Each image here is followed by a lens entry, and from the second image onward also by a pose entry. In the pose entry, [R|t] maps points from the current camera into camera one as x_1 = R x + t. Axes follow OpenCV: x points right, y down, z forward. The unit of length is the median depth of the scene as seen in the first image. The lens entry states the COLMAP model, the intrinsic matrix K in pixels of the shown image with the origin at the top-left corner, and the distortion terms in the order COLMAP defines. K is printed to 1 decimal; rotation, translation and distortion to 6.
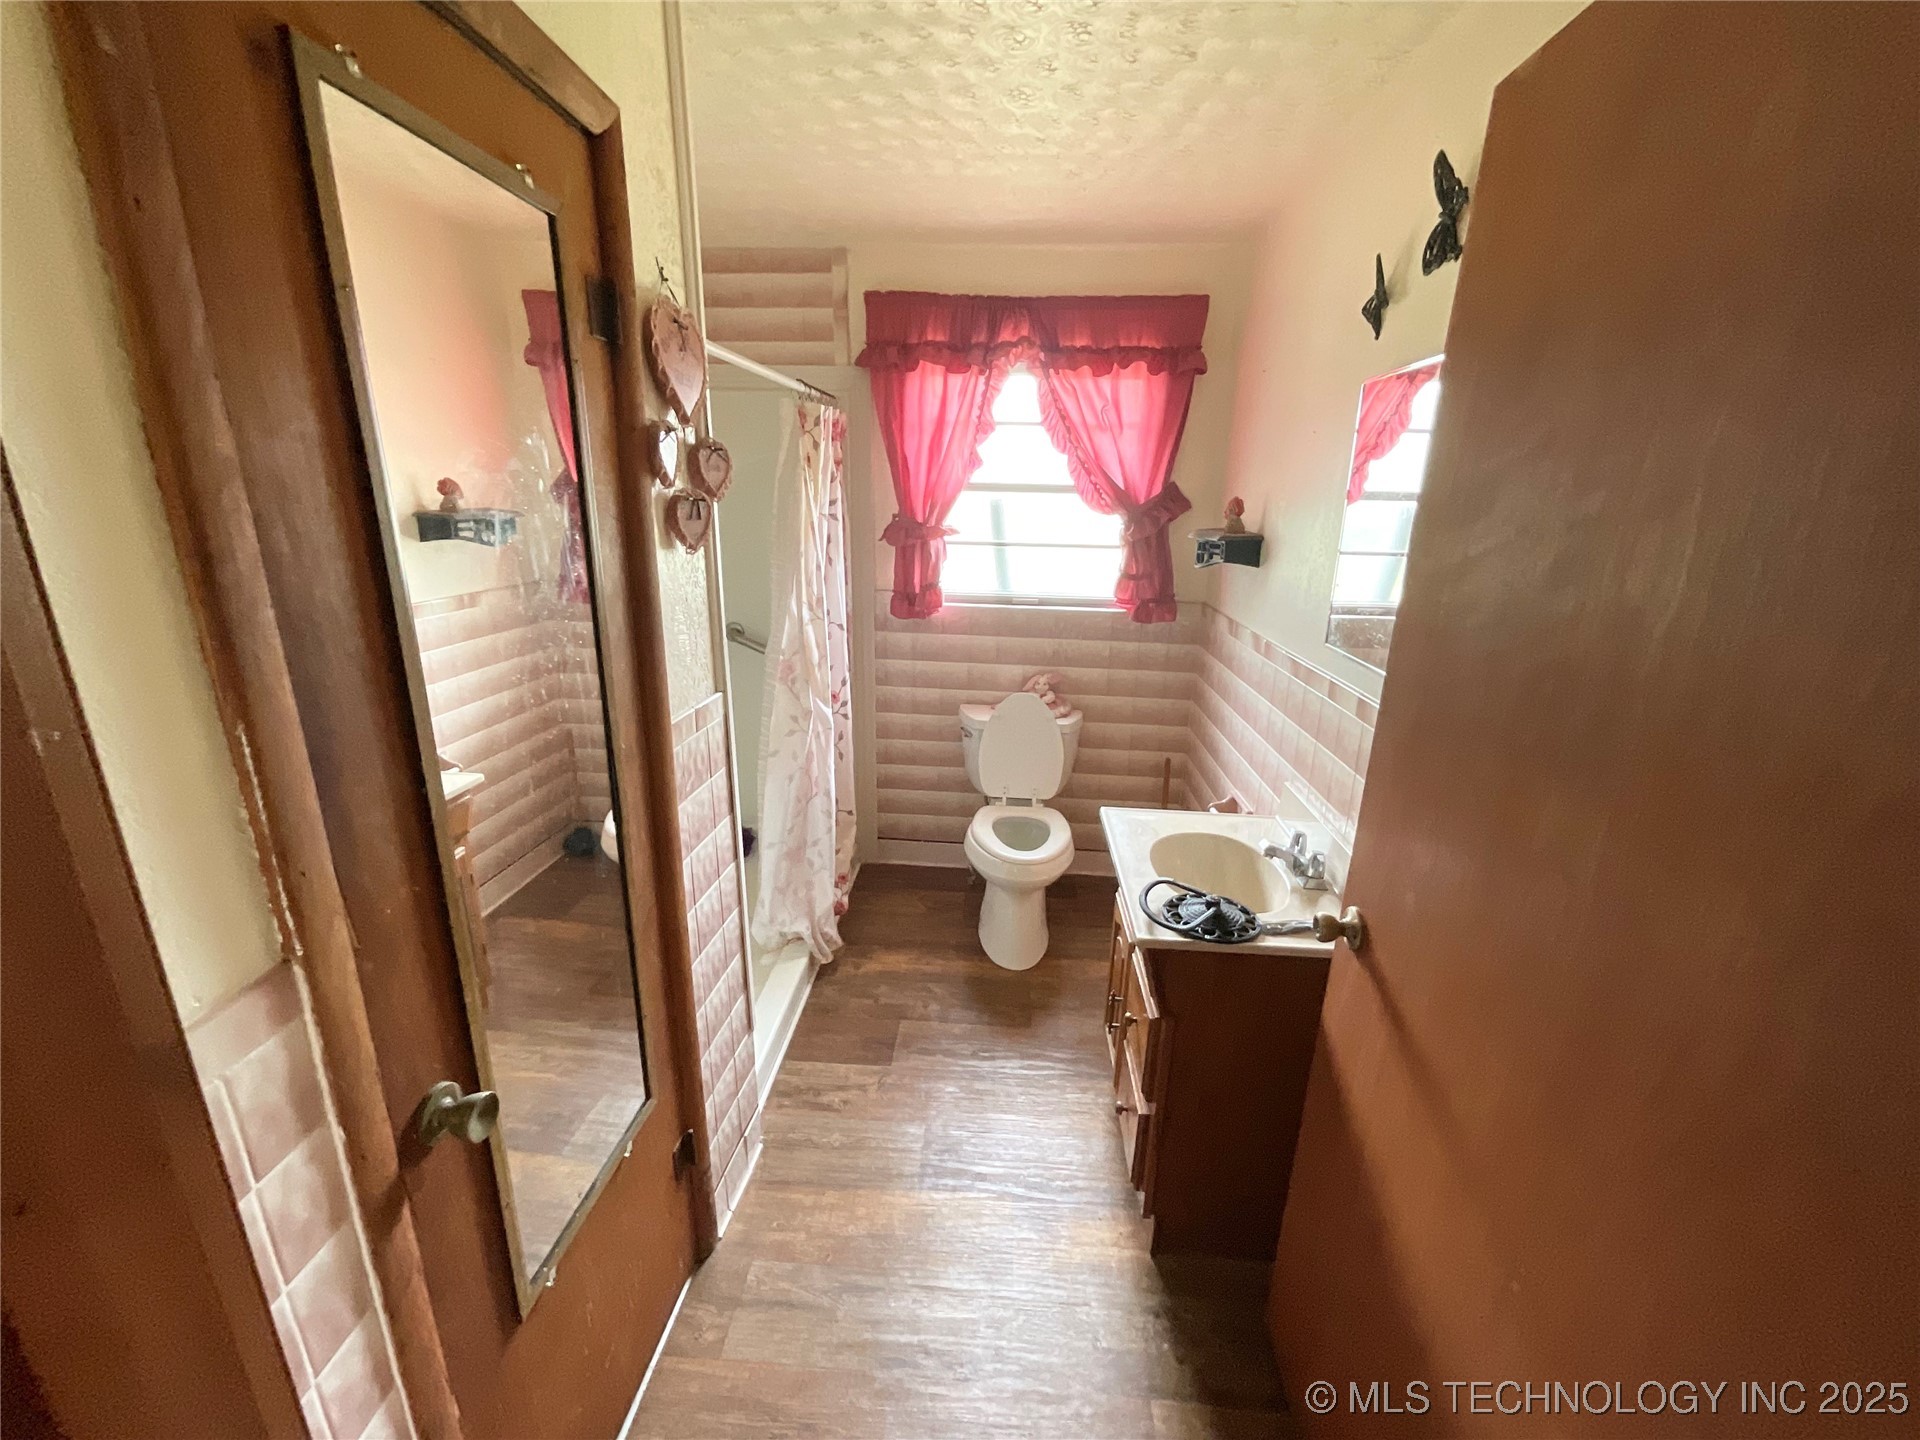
lens RADIAL K [[769.1, 0, 952.2], [0, 769.1, 727.0], [0, 0, 1]] dist [-0.010968, 0.005915]
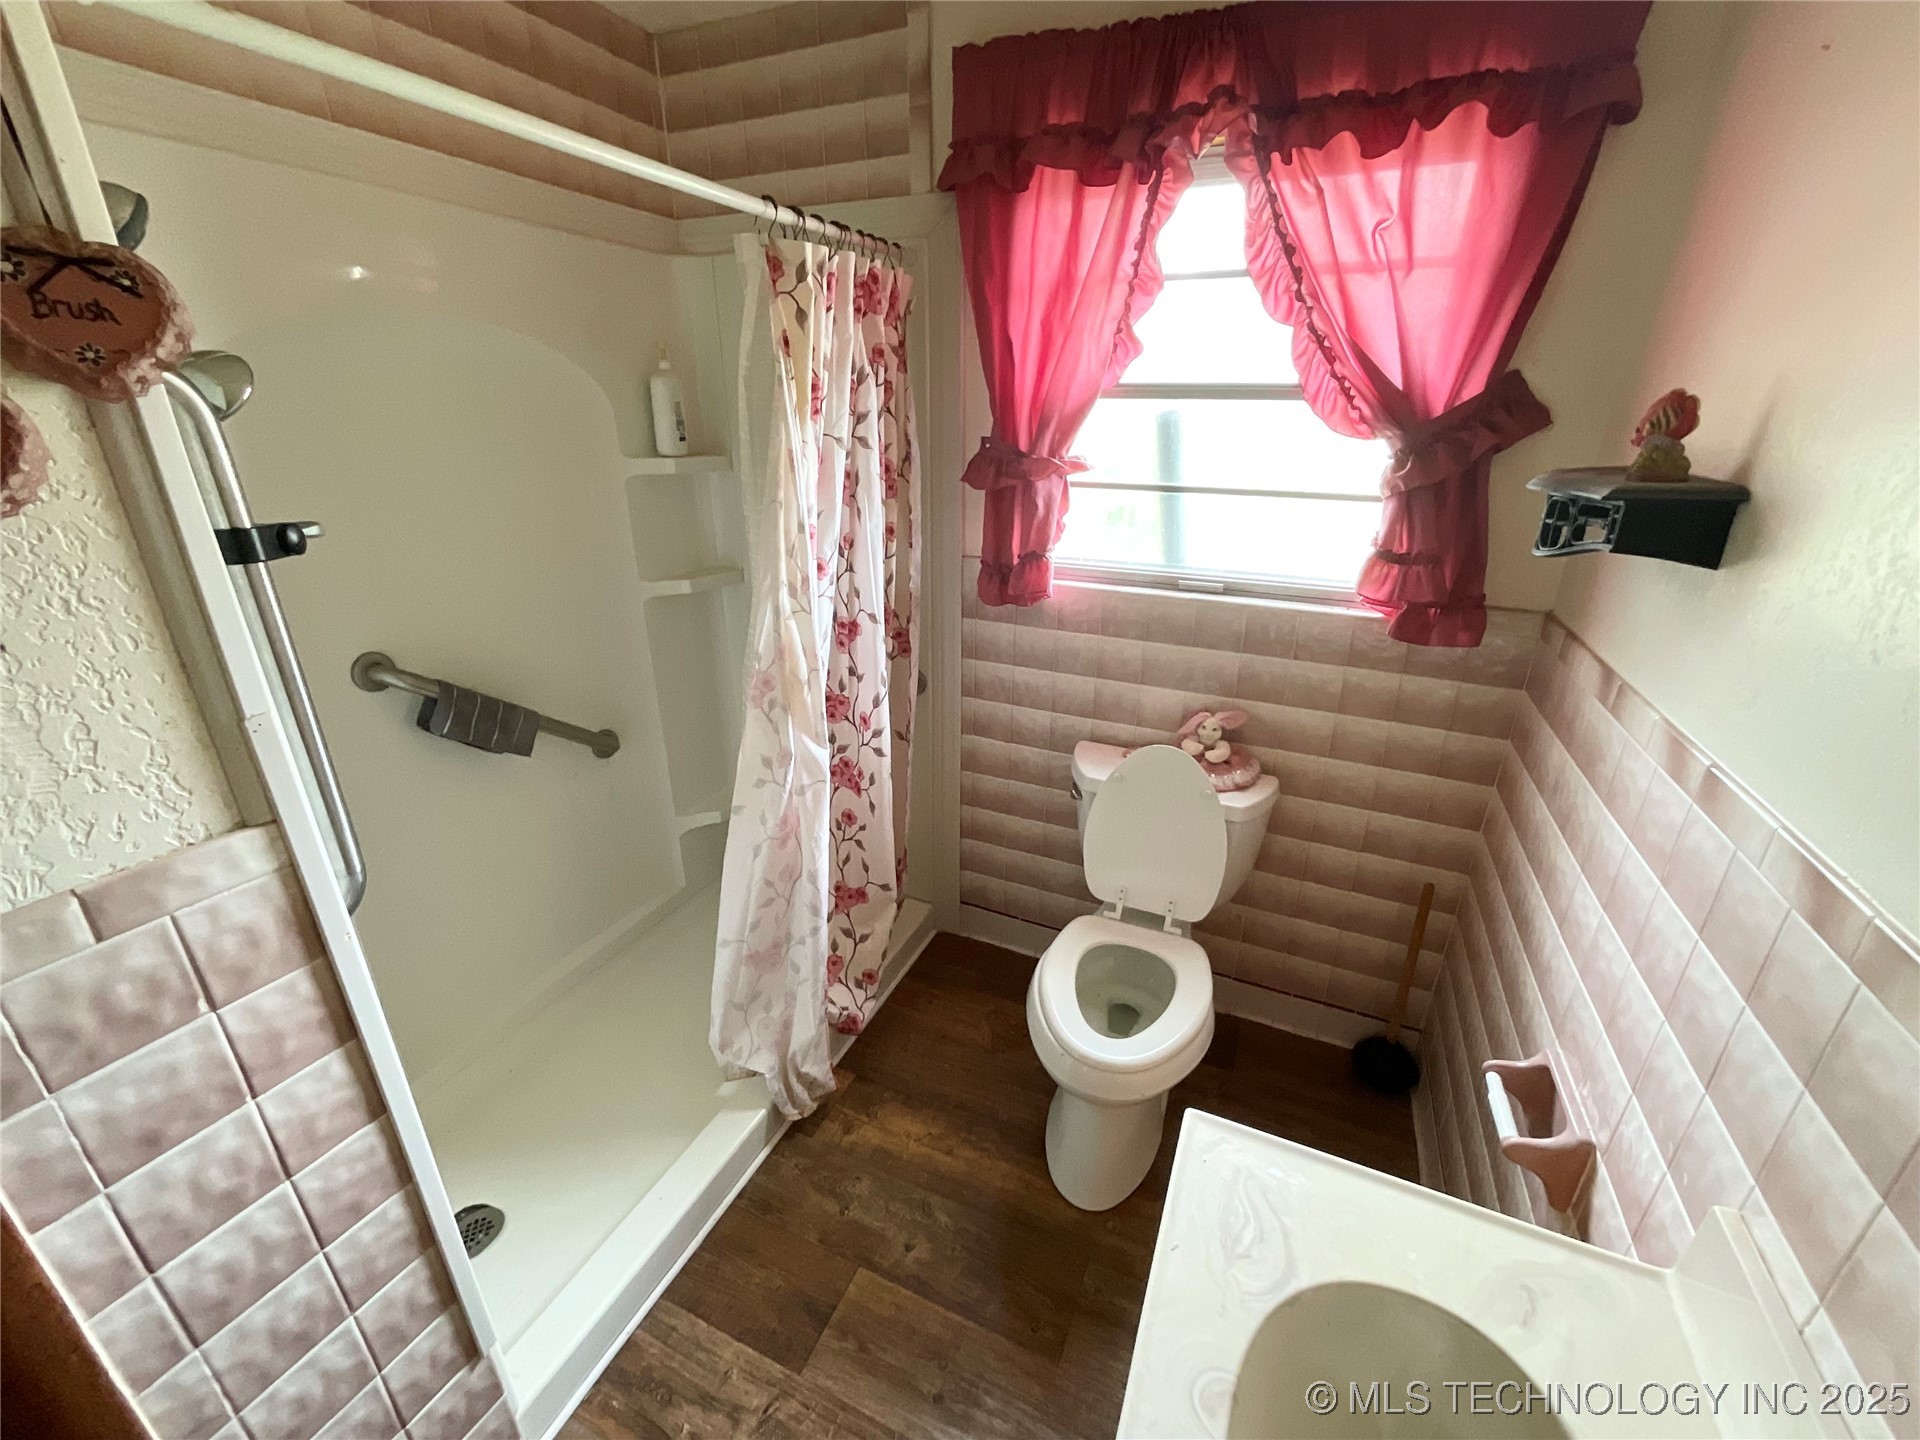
lens RADIAL K [[769.1, 0, 959.5], [0, 769.1, 723.1], [0, 0, 1]] dist [-0.010968, 0.005915]
pose [[0.939766, 0.116121, -0.321490, 0.137212], [-0.090000, 0.991400, 0.095005, -0.108437], [0.329757, -0.060349, 0.942135, 0.404480]]
